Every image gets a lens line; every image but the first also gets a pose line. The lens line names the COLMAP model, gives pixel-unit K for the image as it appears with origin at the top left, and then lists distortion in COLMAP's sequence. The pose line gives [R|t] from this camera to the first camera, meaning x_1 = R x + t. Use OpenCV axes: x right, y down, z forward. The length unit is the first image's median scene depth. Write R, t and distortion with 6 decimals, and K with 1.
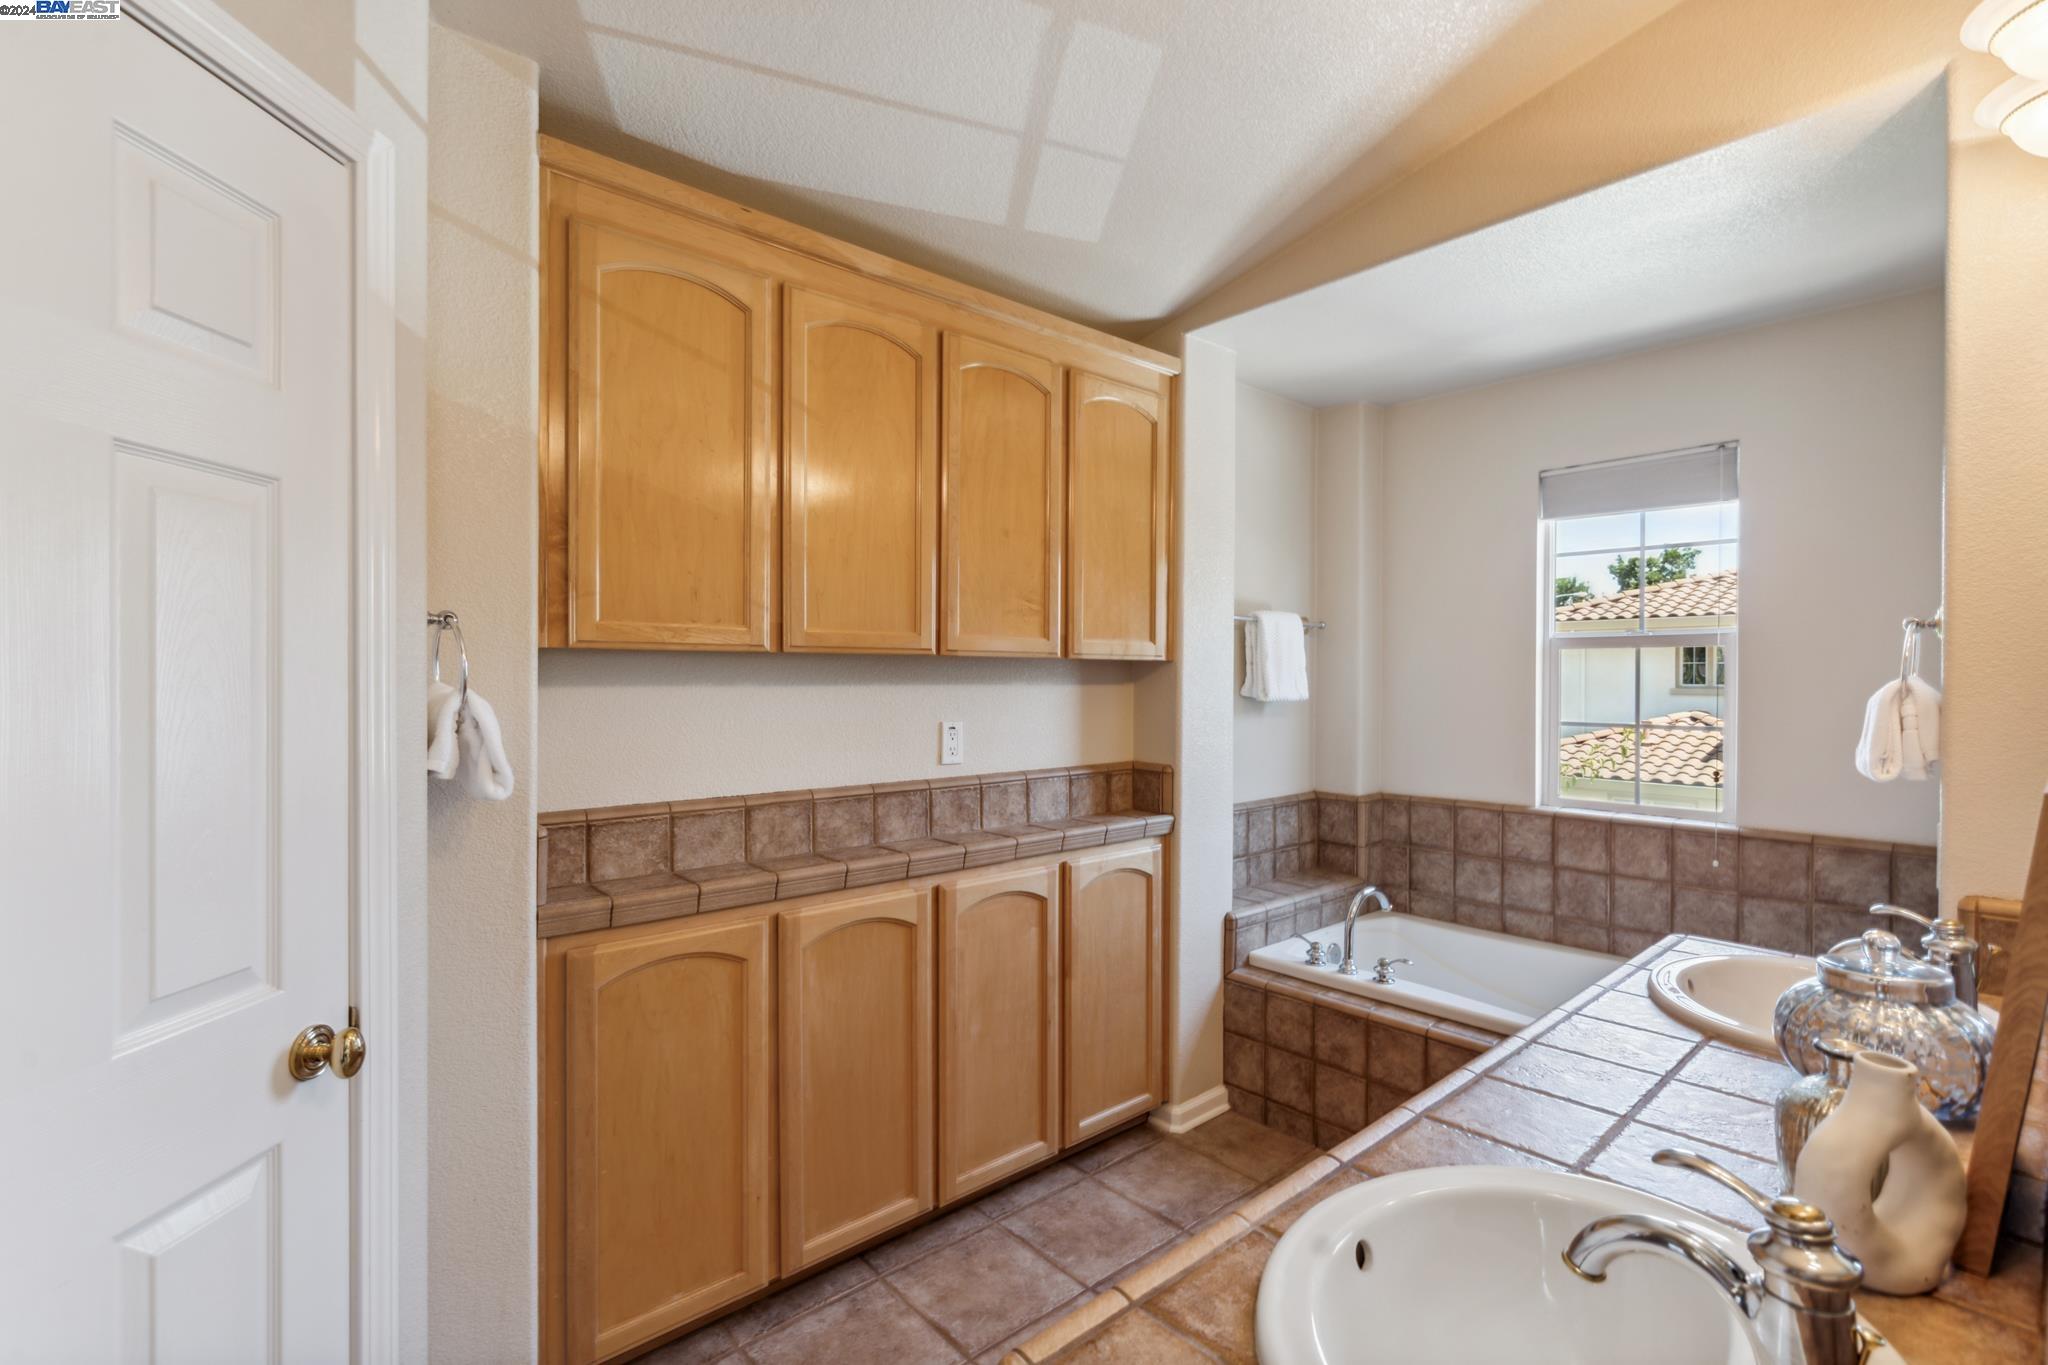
lens RADIAL K [[949.2, 0, 1020.4], [0, 949.2, 677.3], [0, 0, 1]] dist [0.002115, 0.000058]
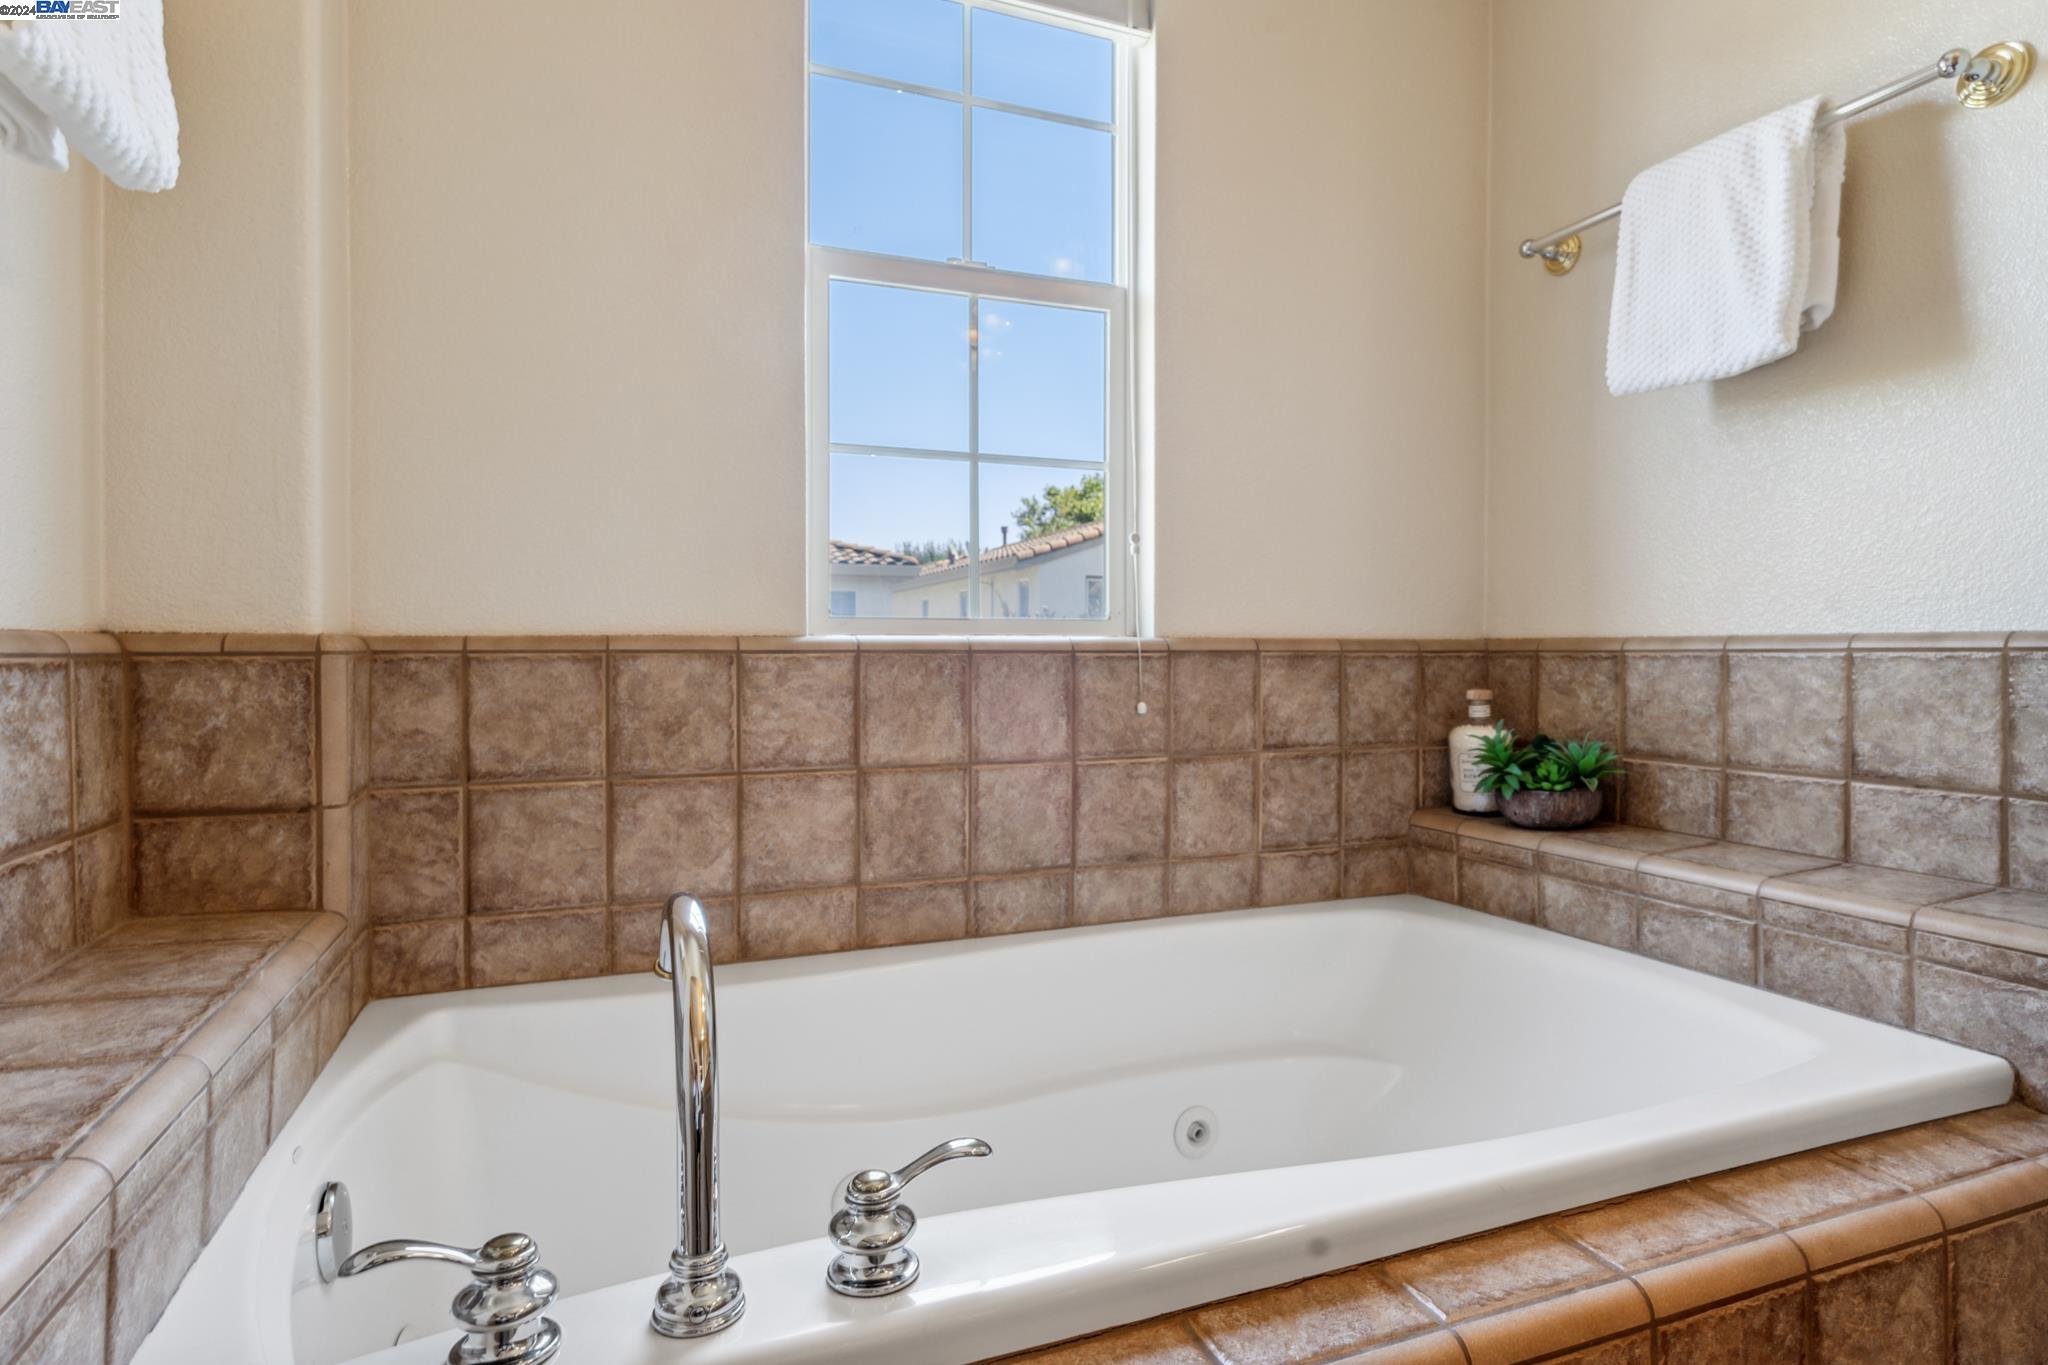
lens RADIAL K [[1085.8, 0, 1021.2], [0, 1085.8, 662.8], [0, 0, 1]] dist [0.002506, 0.000481]
pose [[0.344372, -0.006861, 0.938808, 0.132964], [0.006147, 0.999968, 0.005053, 0.150635], [-0.938813, 0.004031, 0.344403, 0.769447]]
